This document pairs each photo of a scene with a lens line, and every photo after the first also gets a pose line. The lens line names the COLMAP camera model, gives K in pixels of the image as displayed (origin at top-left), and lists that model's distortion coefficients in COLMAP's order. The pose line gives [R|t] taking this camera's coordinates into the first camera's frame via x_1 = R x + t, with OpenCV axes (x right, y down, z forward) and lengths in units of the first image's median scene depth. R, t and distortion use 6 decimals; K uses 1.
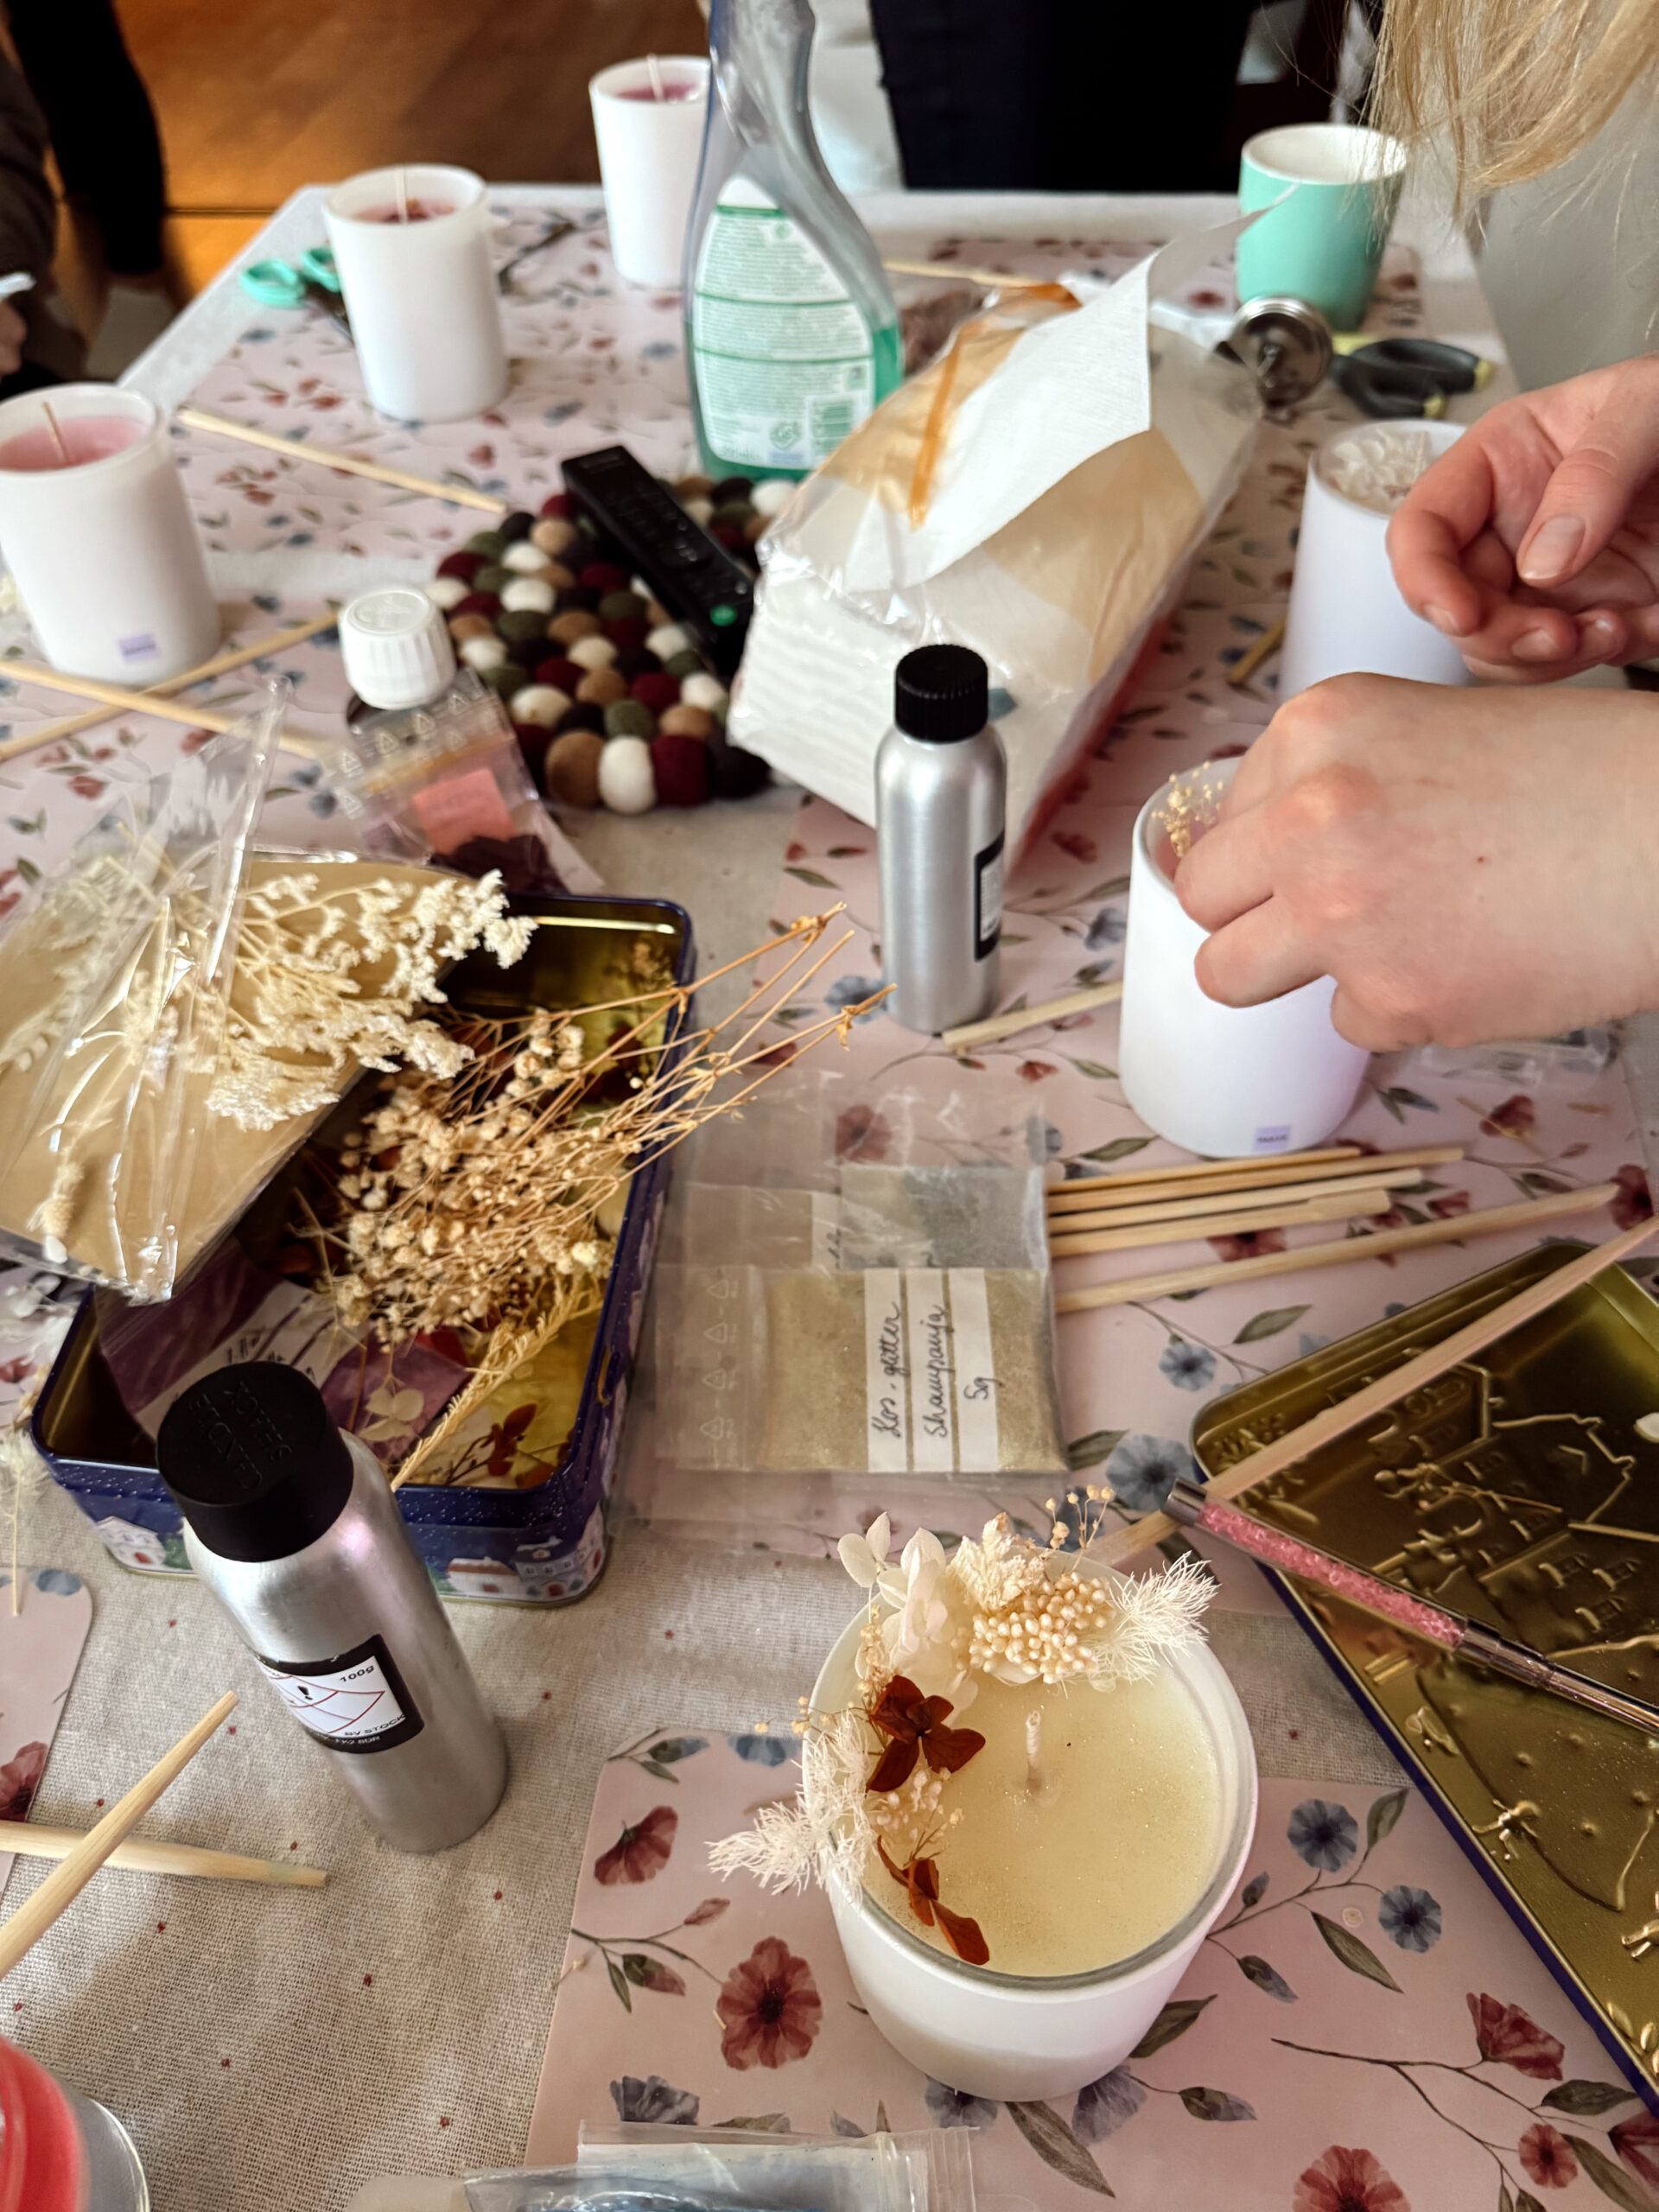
lens RADIAL K [[1538.2, 0, 829.5], [0, 1538.2, 1106.0], [0, 0, 1]] dist [0.049543, -0.096709]
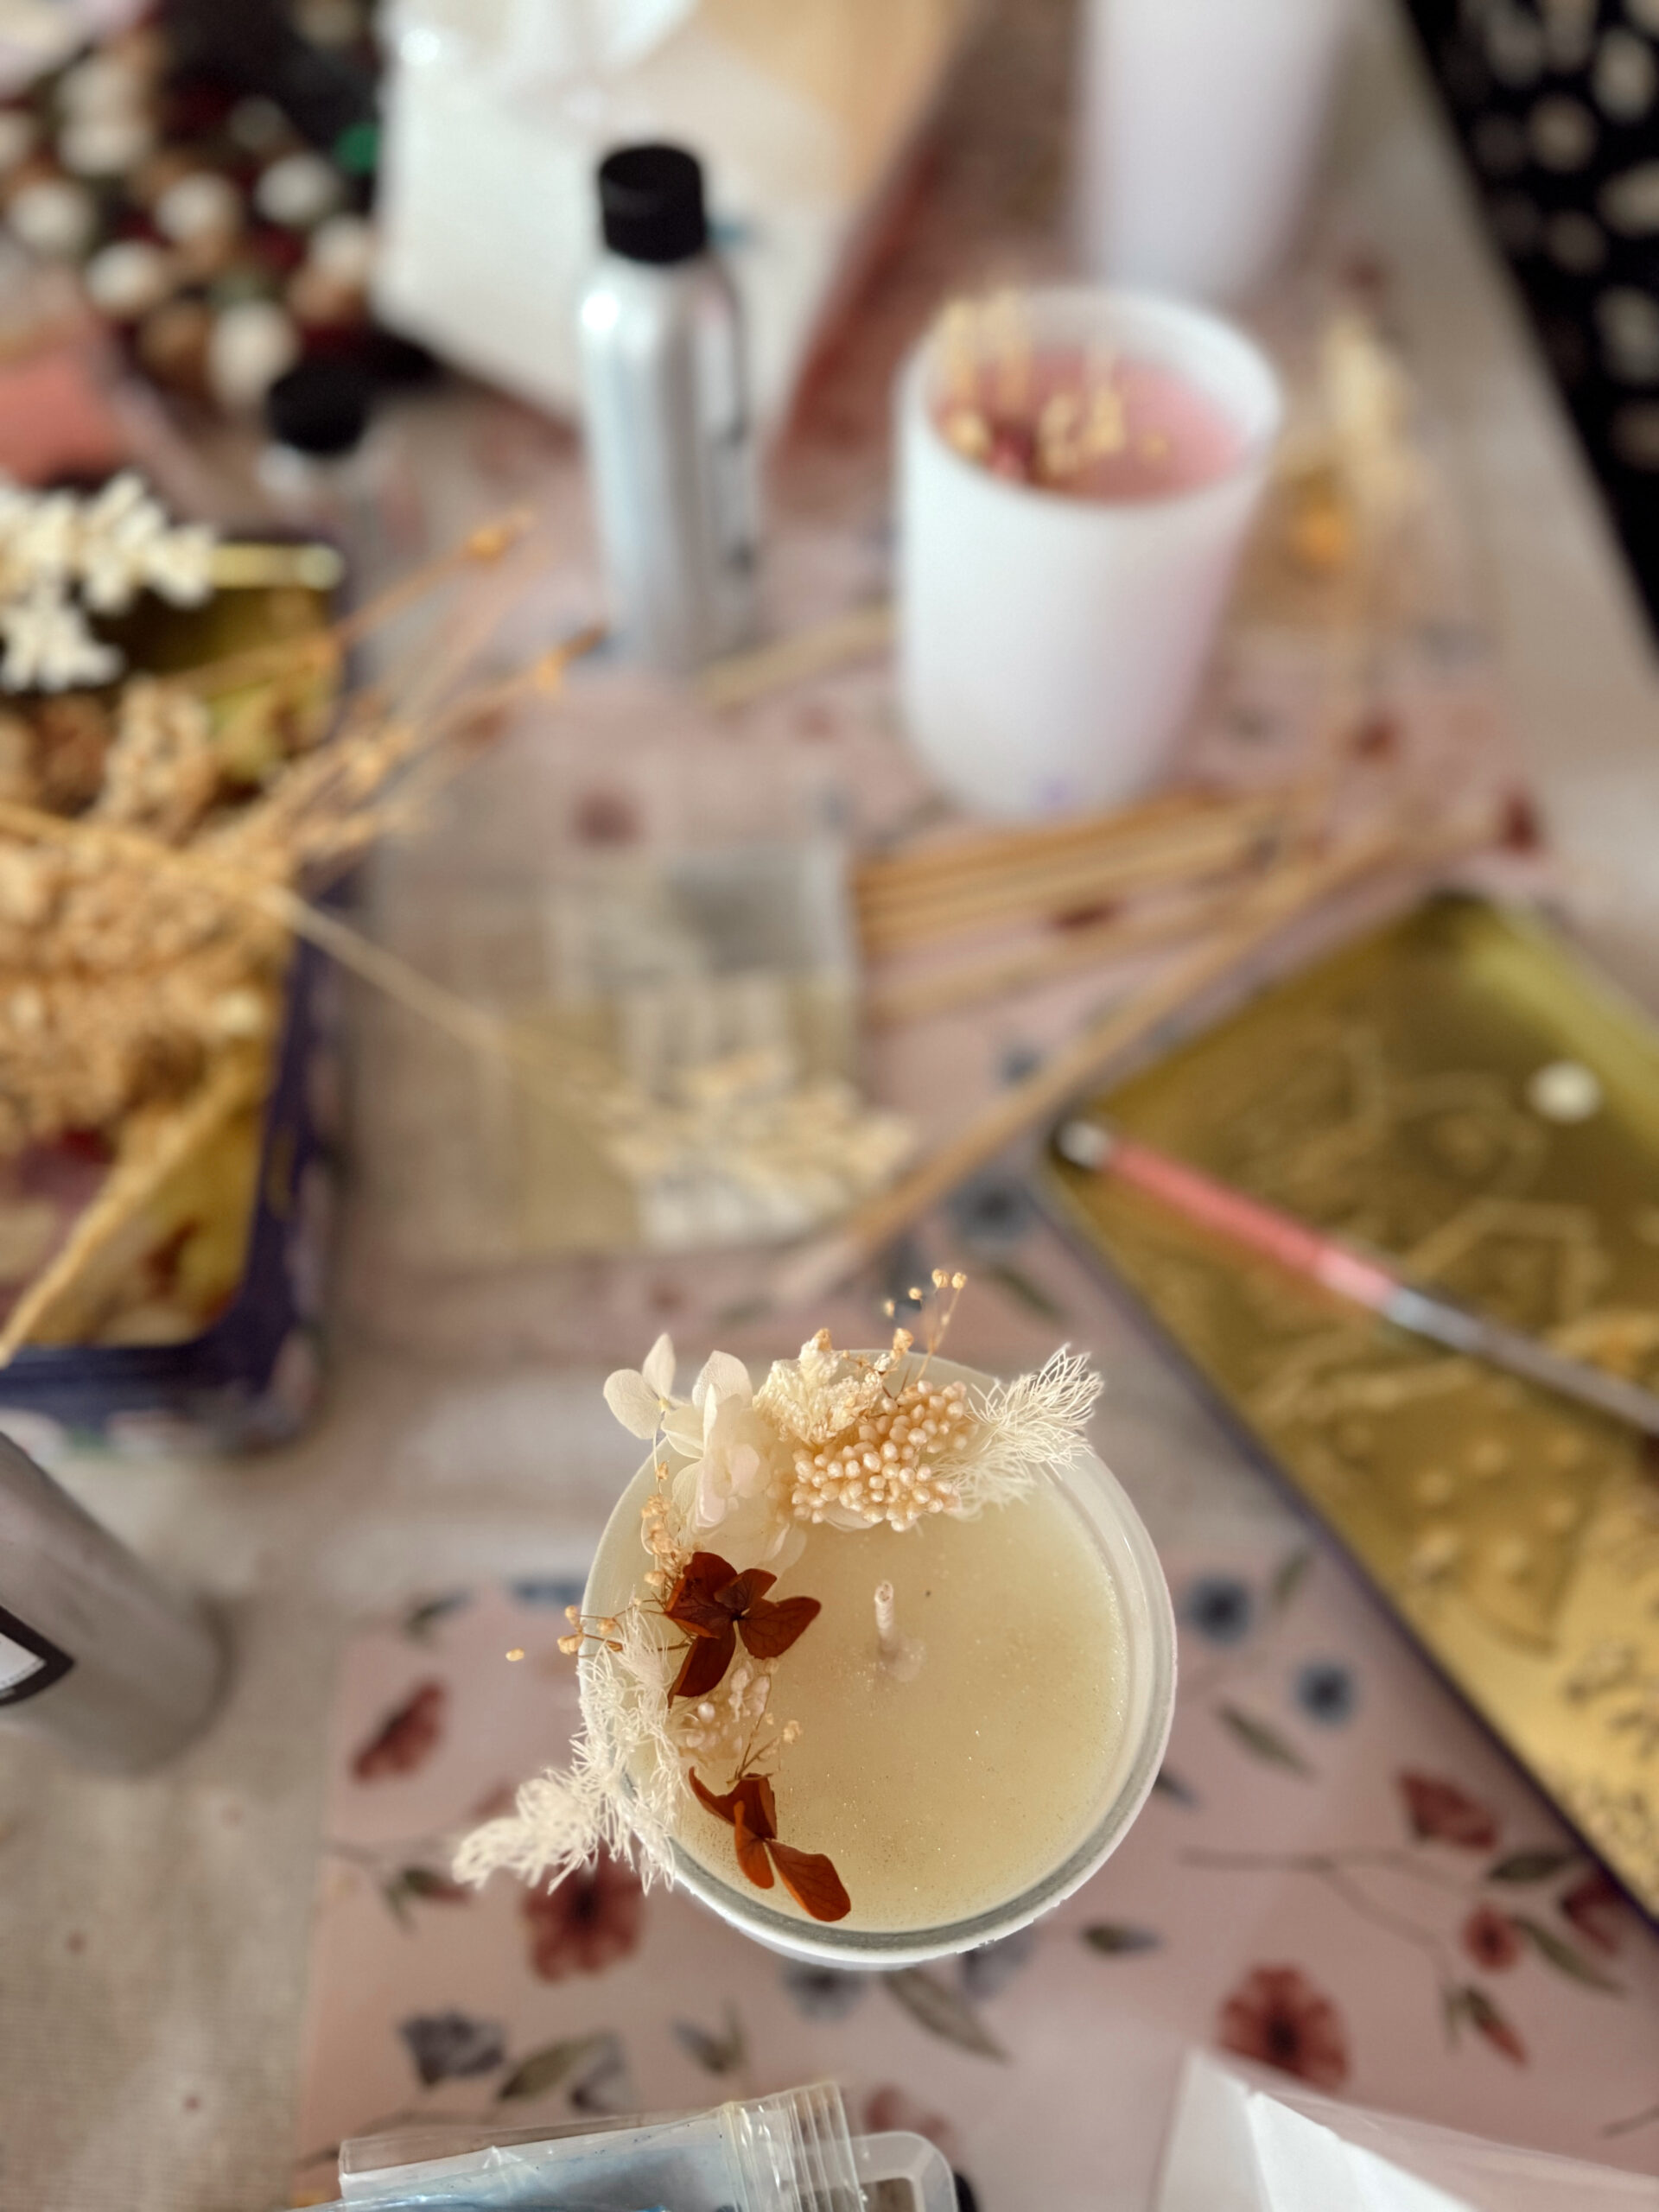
lens RADIAL K [[1538.2, 0, 829.5], [0, 1538.2, 1106.0], [0, 0, 1]] dist [0.049543, -0.096709]
pose [[0.986769, -0.099331, 0.128141, 0.030245], [0.071558, 0.976028, 0.205544, 0.011388], [-0.145486, -0.193654, 0.970222, 0.295982]]
